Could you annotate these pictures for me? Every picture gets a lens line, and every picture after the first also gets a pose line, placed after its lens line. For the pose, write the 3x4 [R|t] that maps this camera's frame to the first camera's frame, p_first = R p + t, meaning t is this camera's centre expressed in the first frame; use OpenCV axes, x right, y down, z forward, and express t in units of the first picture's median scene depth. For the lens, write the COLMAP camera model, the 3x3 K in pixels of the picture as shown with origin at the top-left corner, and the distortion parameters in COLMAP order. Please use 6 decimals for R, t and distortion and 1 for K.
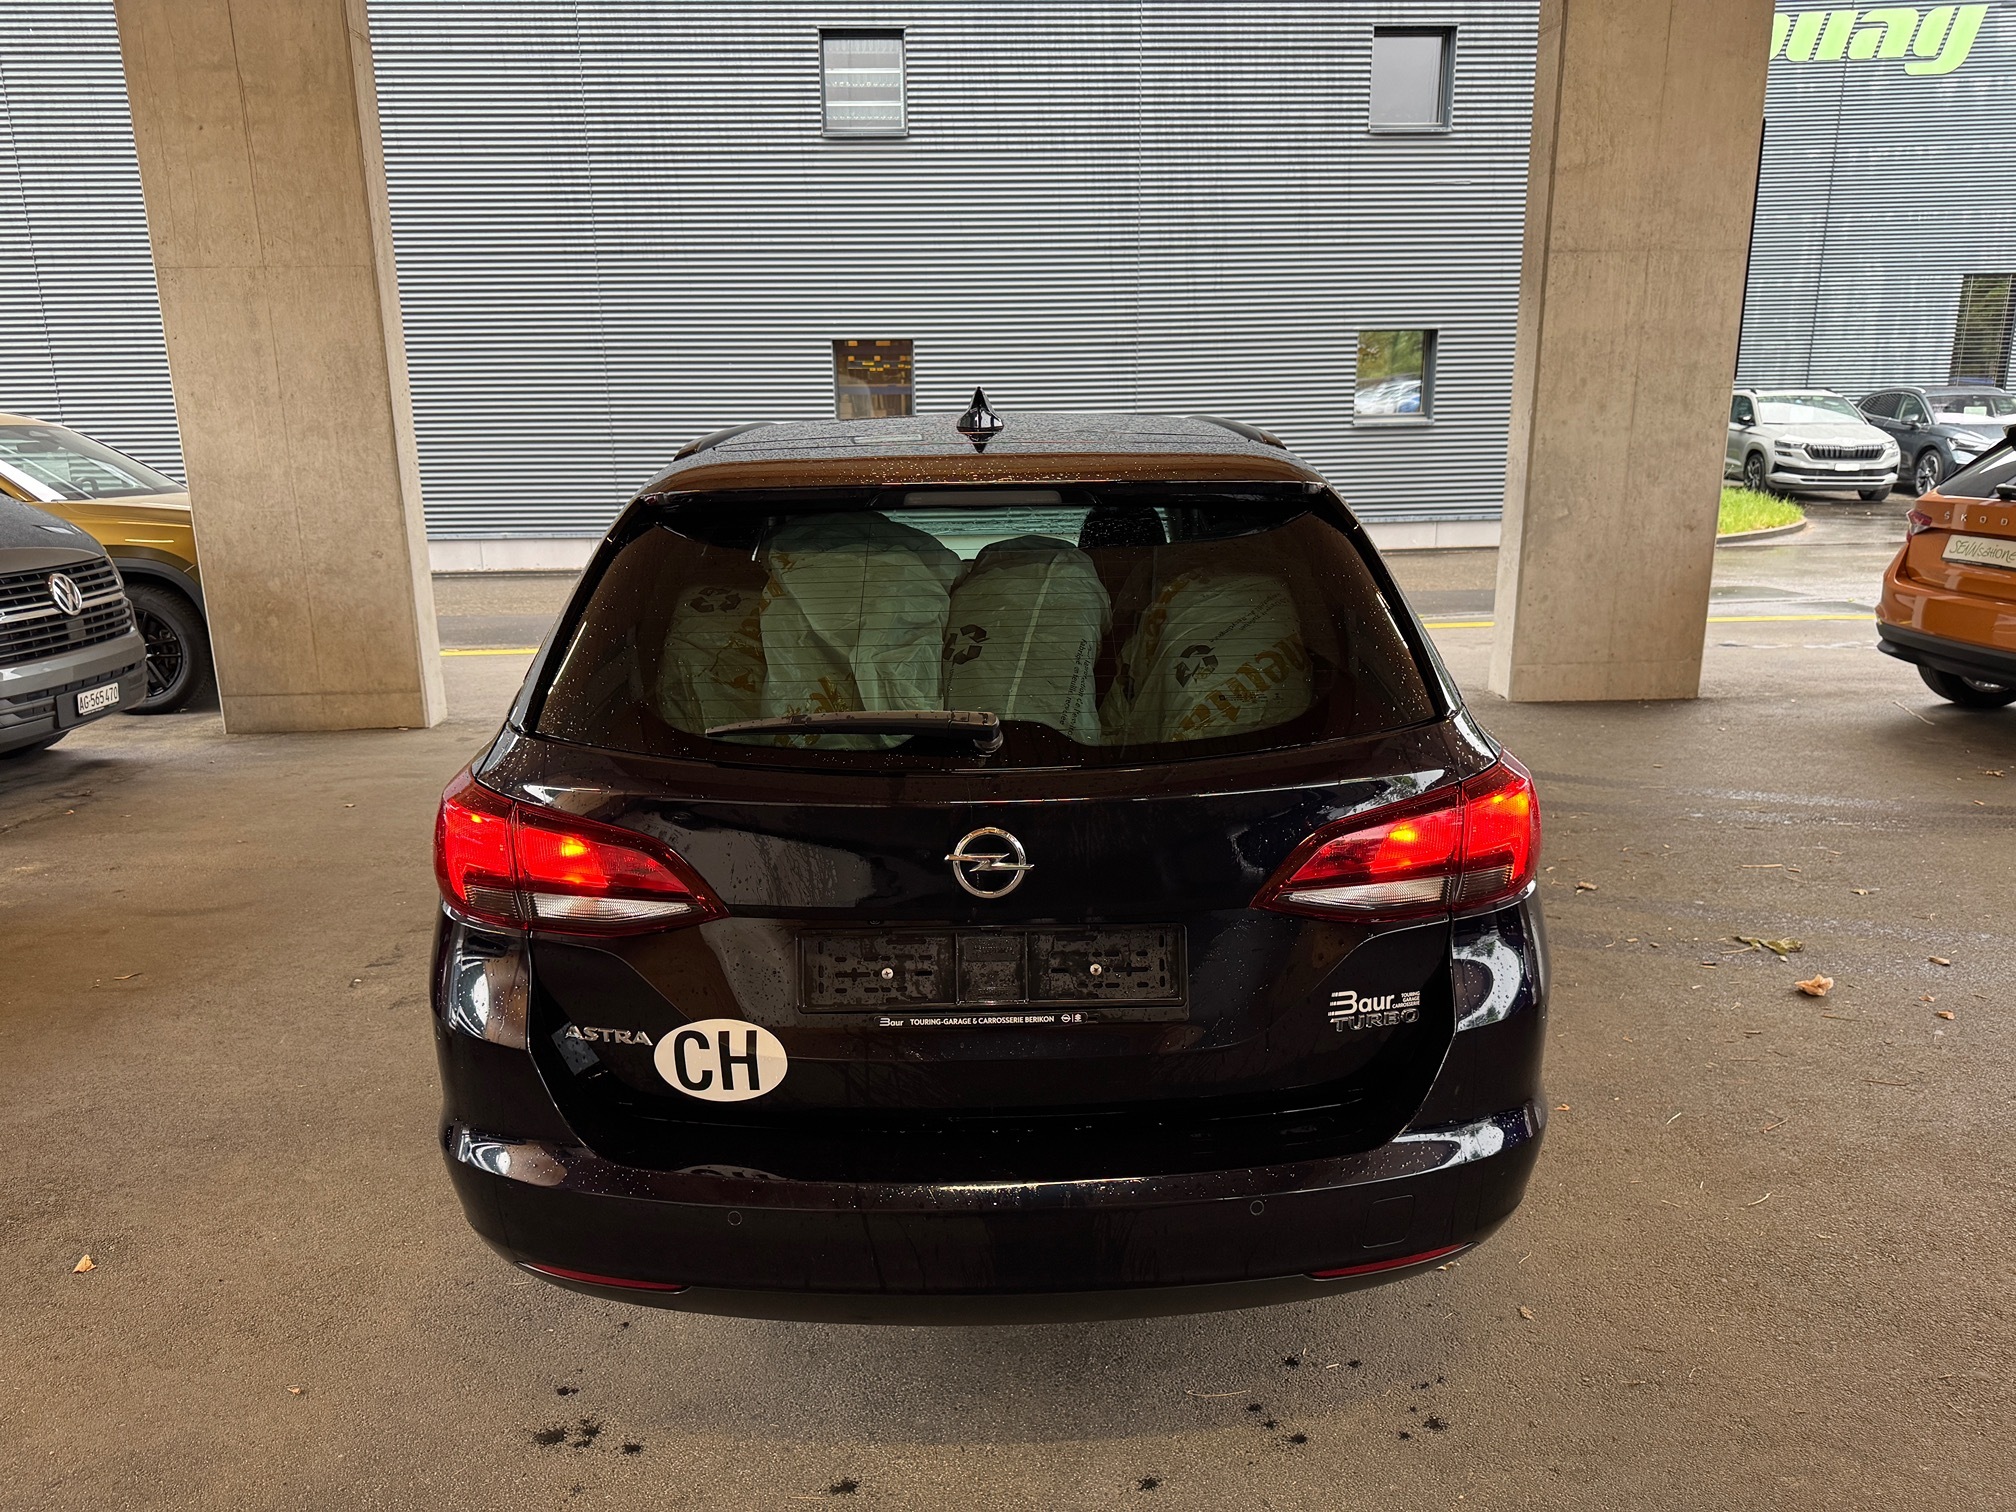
lens RADIAL K [[1439.5, 0, 991.5], [0, 1439.5, 758.0], [0, 0, 1]] dist [0.011518, -0.015558]
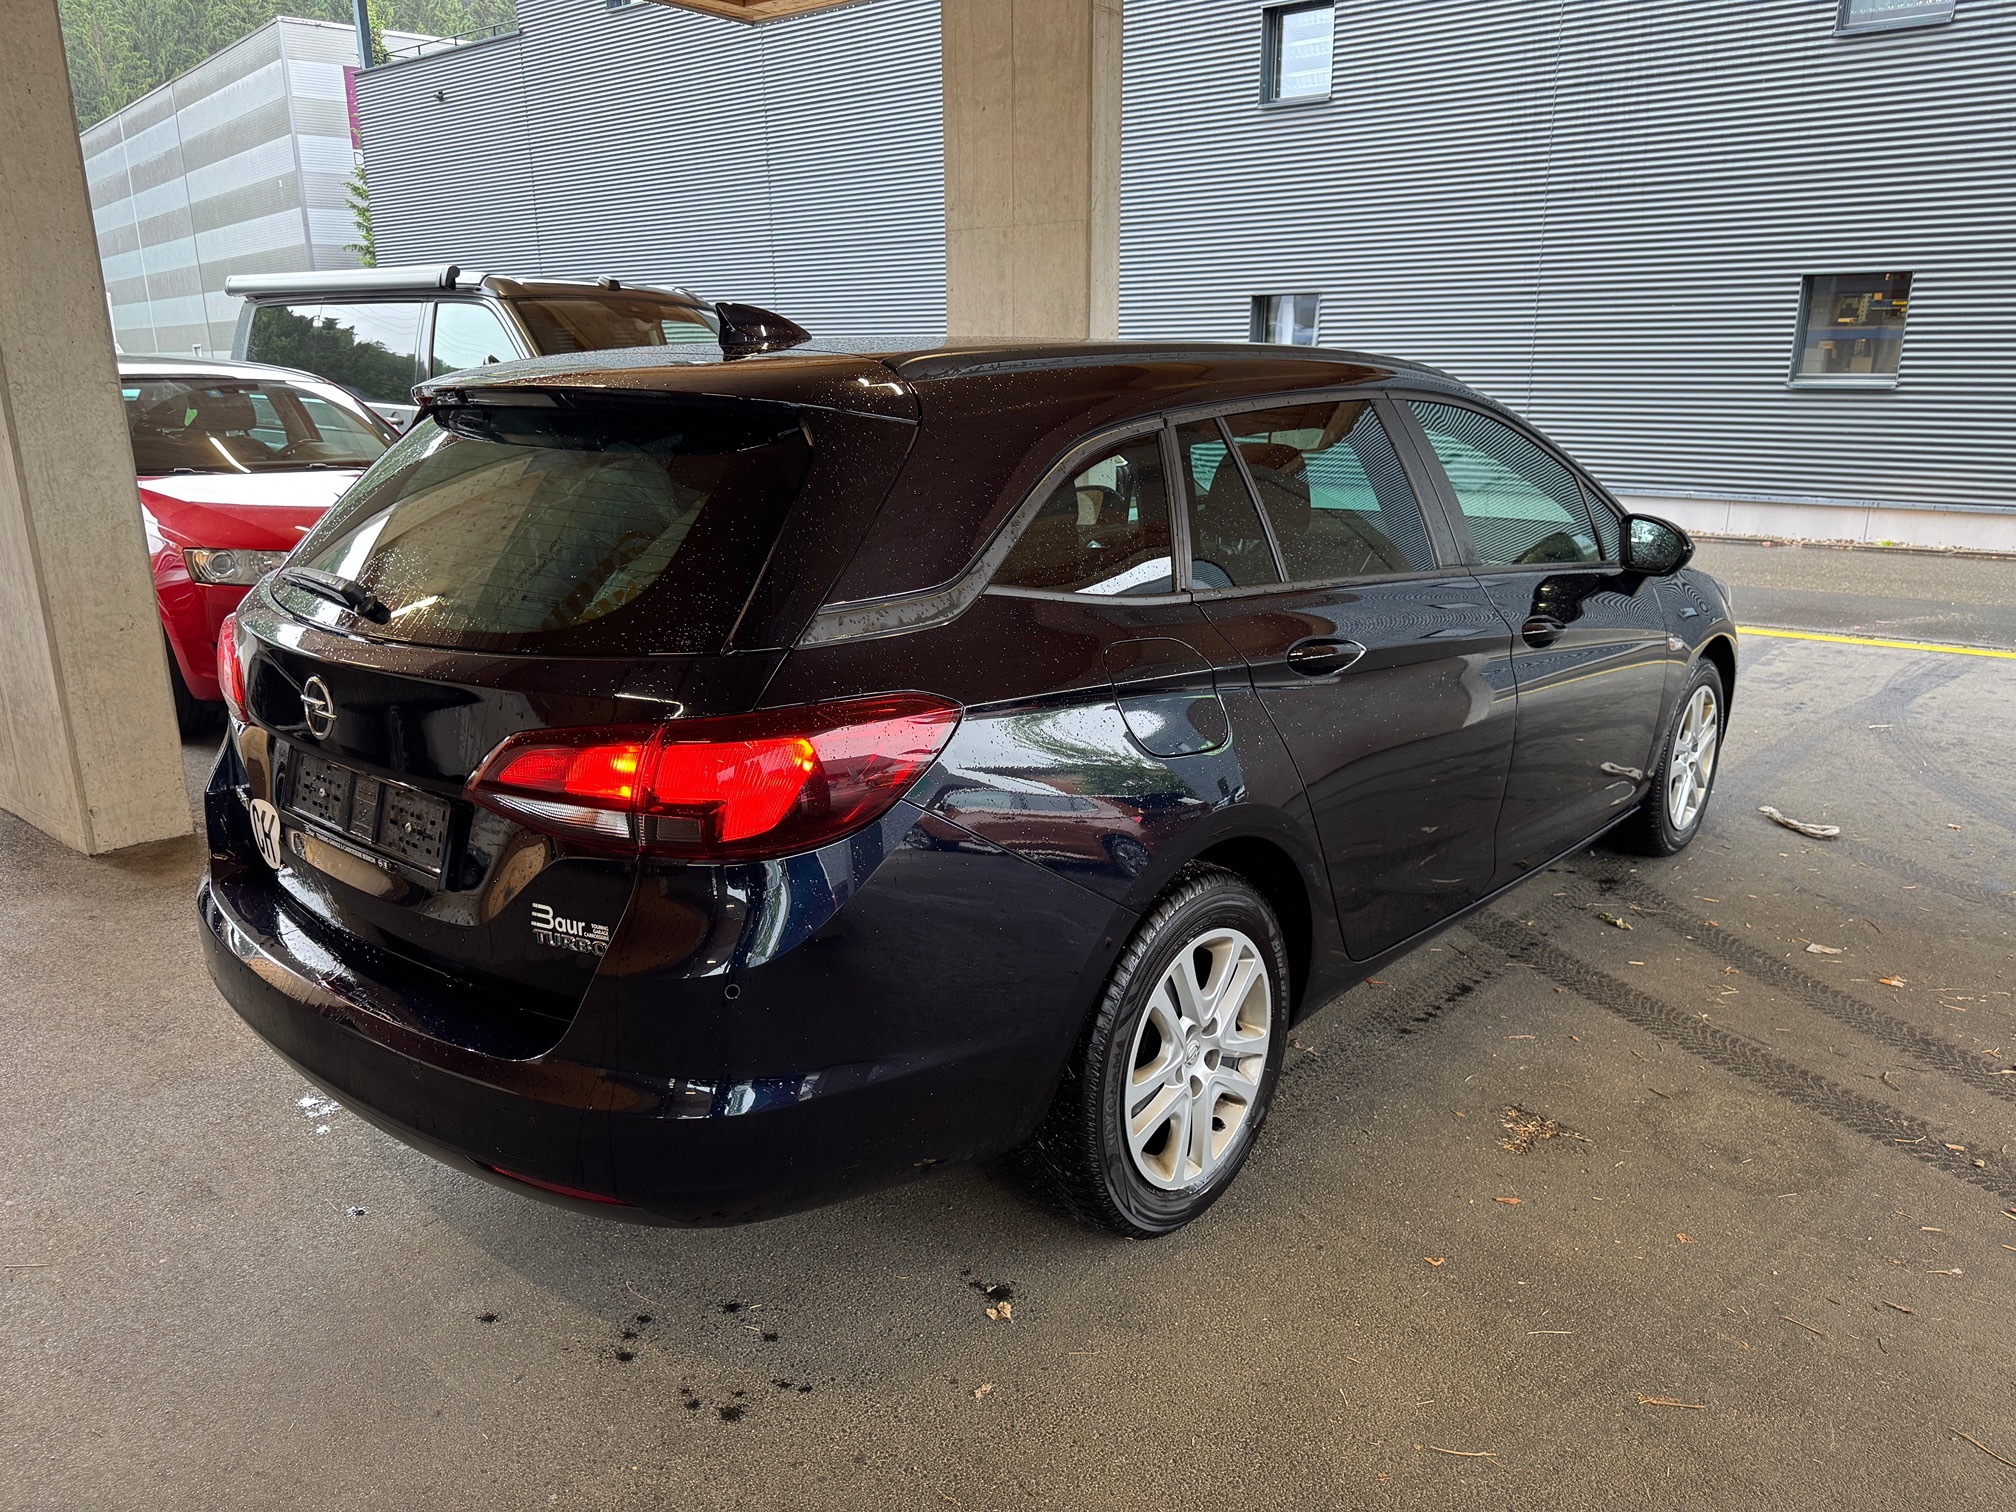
lens RADIAL K [[1439.5, 0, 989.2], [0, 1439.5, 758.2], [0, 0, 1]] dist [0.011518, -0.015558]
pose [[0.745617, 0.185972, -0.639898, 0.307192], [-0.164426, 0.981921, 0.093782, -0.024375], [0.645771, 0.035291, 0.762716, 0.115089]]
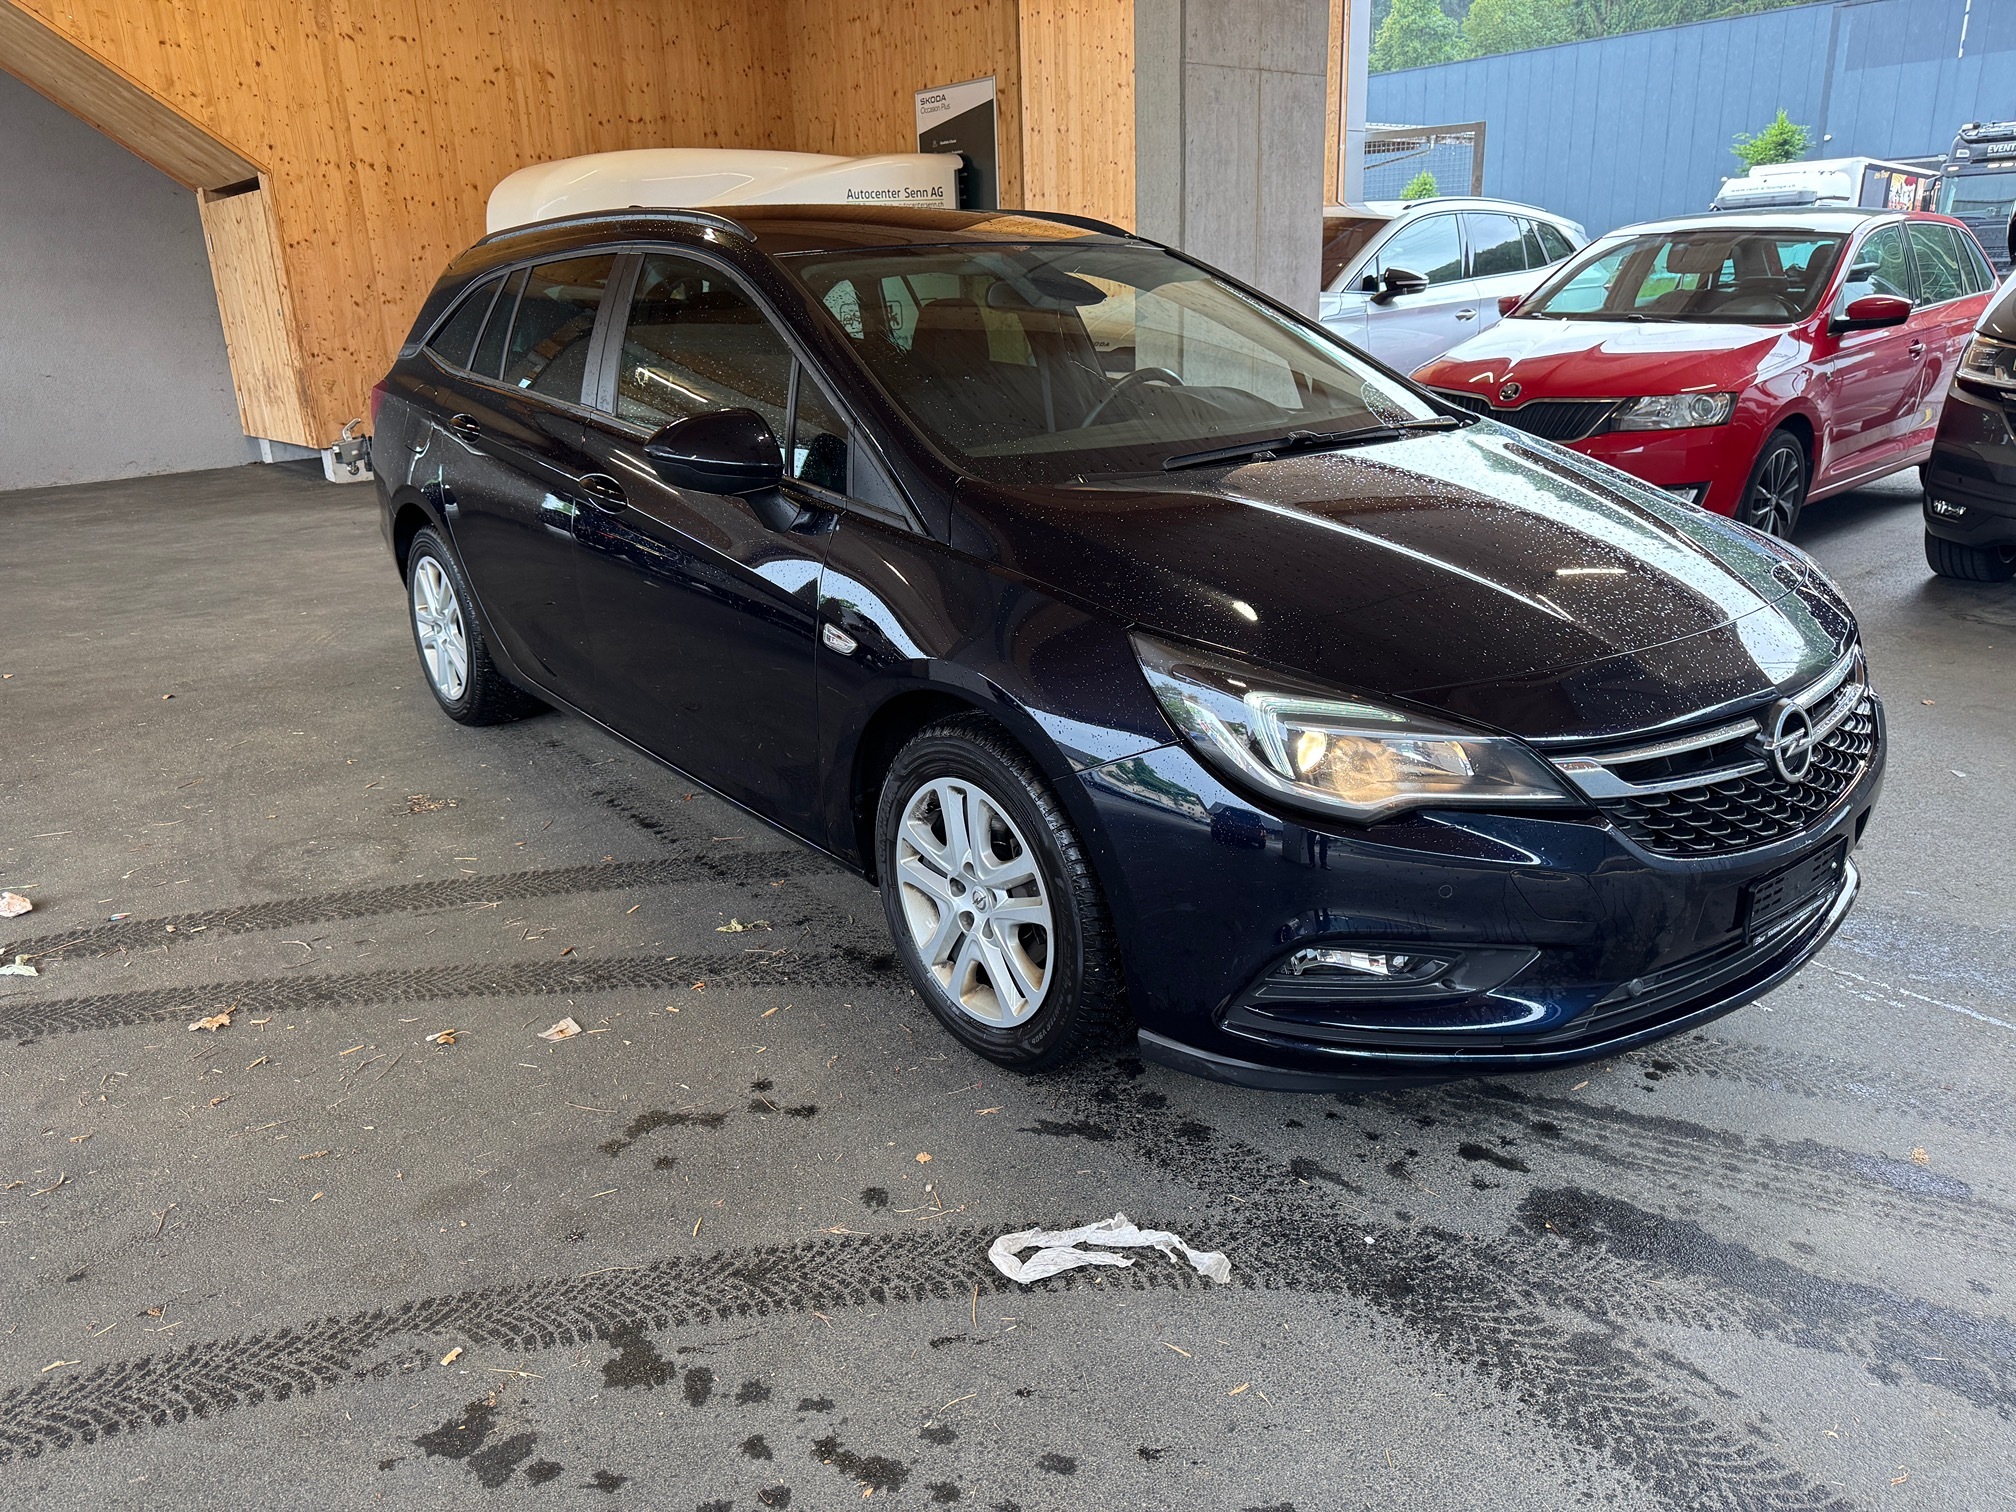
lens RADIAL K [[1439.5, 0, 1005.2], [0, 1439.5, 764.0], [0, 0, 1]] dist [0.011518, -0.015558]
pose [[-0.789357, 0.232114, -0.568365, 0.317301], [-0.101833, 0.863449, 0.494050, -0.232247], [0.605431, 0.447860, -0.657933, 1.075662]]
